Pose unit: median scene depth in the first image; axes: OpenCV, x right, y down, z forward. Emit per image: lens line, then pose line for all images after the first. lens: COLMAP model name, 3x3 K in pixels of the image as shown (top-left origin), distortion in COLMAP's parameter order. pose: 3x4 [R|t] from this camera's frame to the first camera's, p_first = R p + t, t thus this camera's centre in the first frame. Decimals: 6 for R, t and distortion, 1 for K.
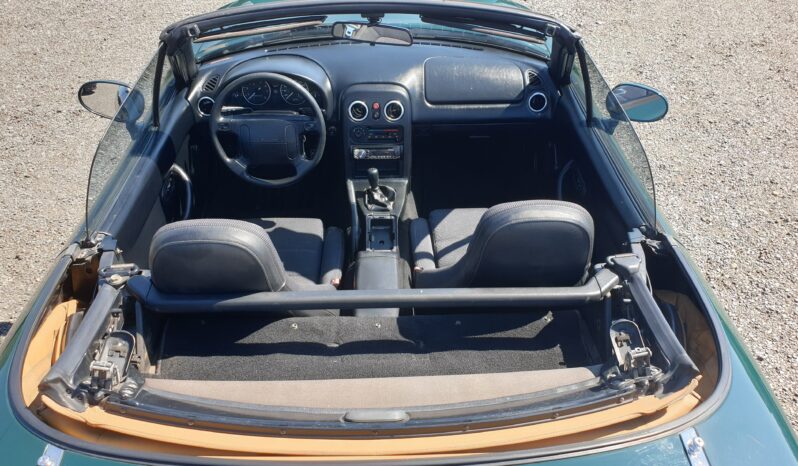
lens RADIAL K [[596.8, 0, 399.0], [0, 596.8, 233.0], [0, 0, 1]] dist [0.117000, 0.000784]
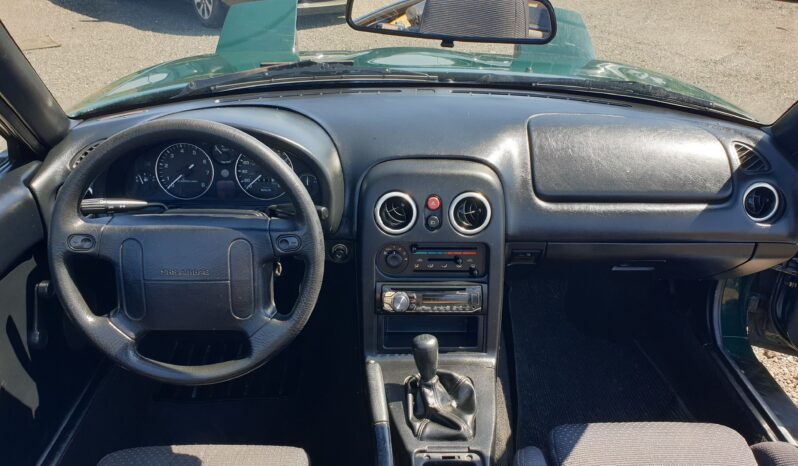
lens RADIAL K [[612.2, 0, 399.0], [0, 612.2, 233.0], [0, 0, 1]] dist [0.001957, 0.003999]
pose [[0.999732, 0.012481, -0.019508, -0.055669], [-0.016089, 0.980189, -0.197410, -0.092086], [0.016658, 0.197671, 0.980127, 0.528955]]
